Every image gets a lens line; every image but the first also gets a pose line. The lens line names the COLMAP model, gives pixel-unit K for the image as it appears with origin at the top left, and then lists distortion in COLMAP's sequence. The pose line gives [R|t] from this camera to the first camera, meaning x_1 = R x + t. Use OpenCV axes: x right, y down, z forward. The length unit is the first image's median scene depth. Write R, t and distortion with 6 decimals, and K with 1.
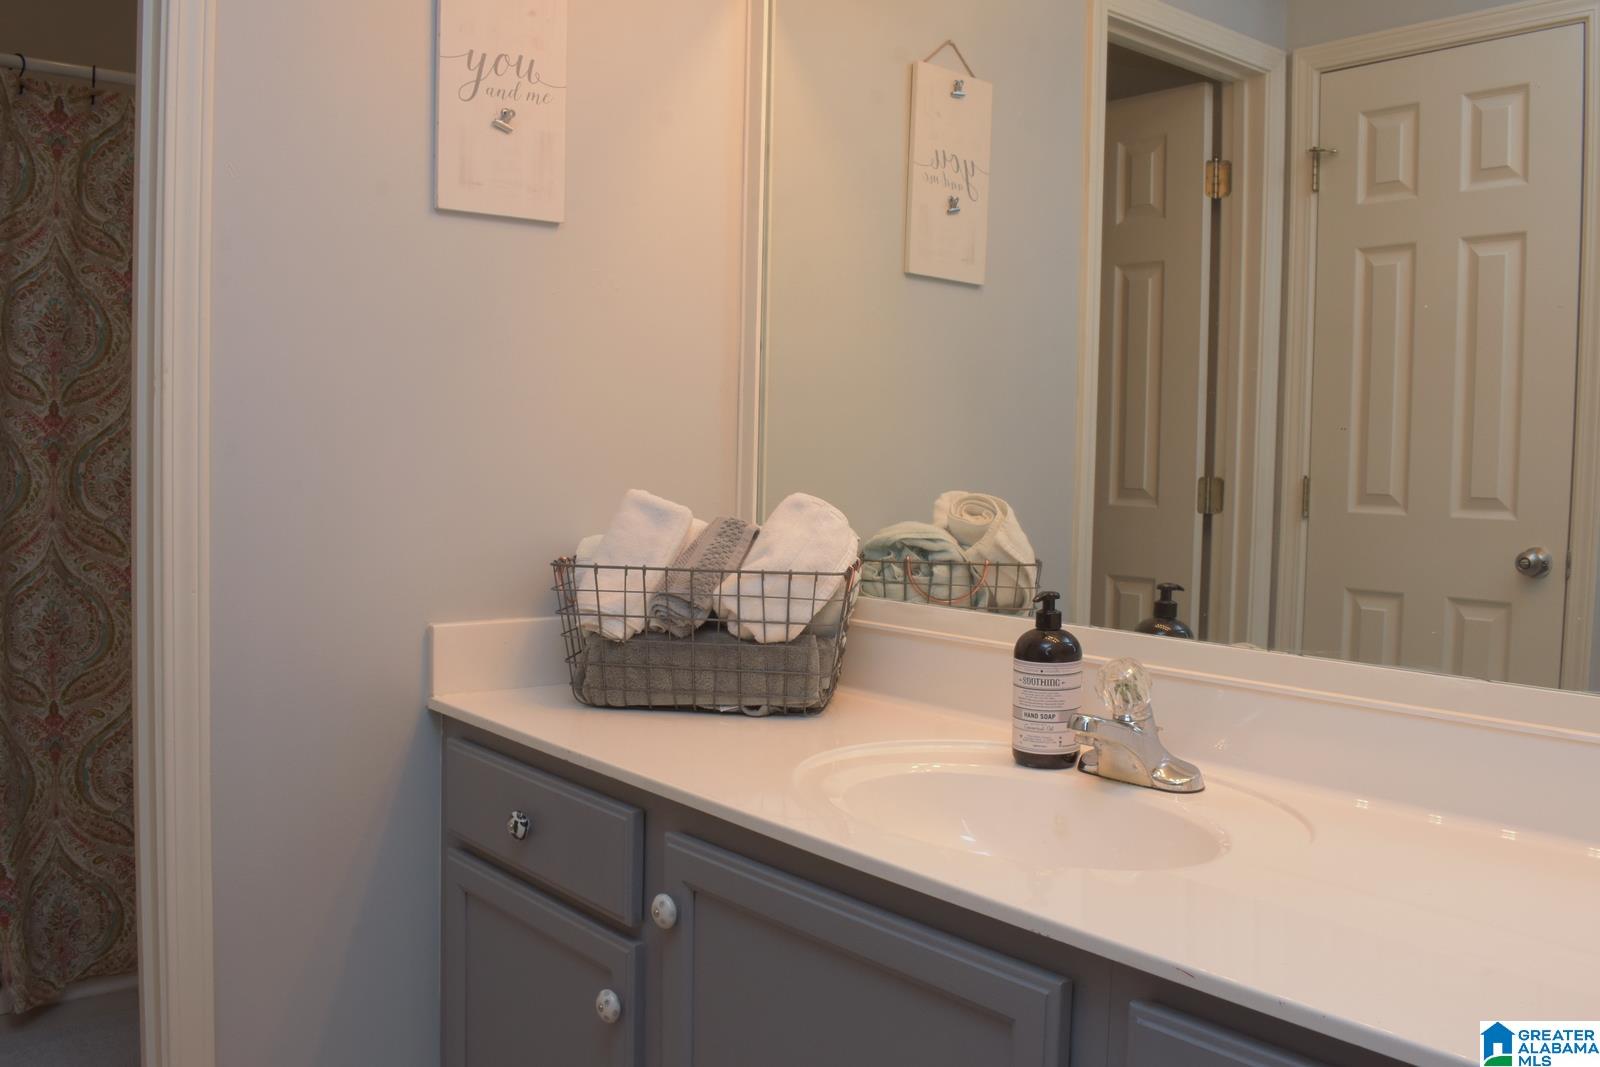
lens RADIAL K [[1473.4, 0, 800.0], [0, 1473.4, 533.5], [0, 0, 1]] dist [-0.017635, -0.022251]
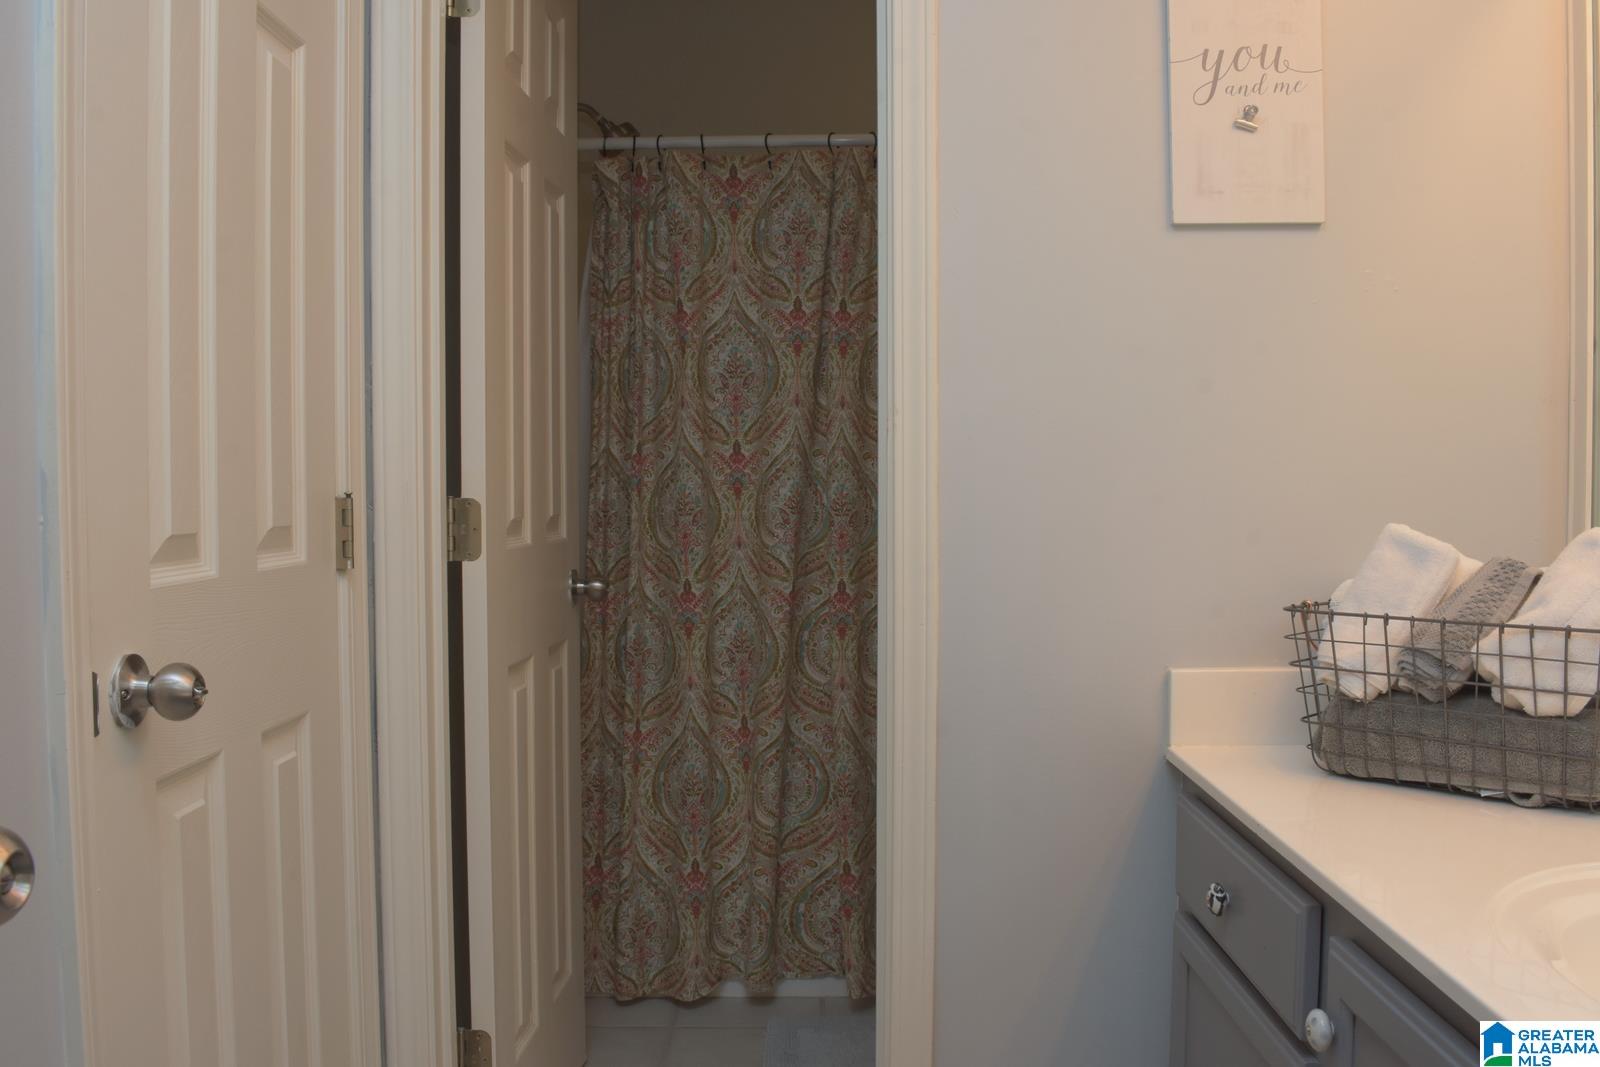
lens RADIAL K [[1473.4, 0, 800.0], [0, 1473.4, 533.5], [0, 0, 1]] dist [-0.017635, -0.022251]
pose [[0.786211, 0.001764, -0.617955, 0.149868], [-0.016010, 0.999718, -0.017515, -0.004197], [0.617750, 0.023664, 0.786018, 0.126096]]
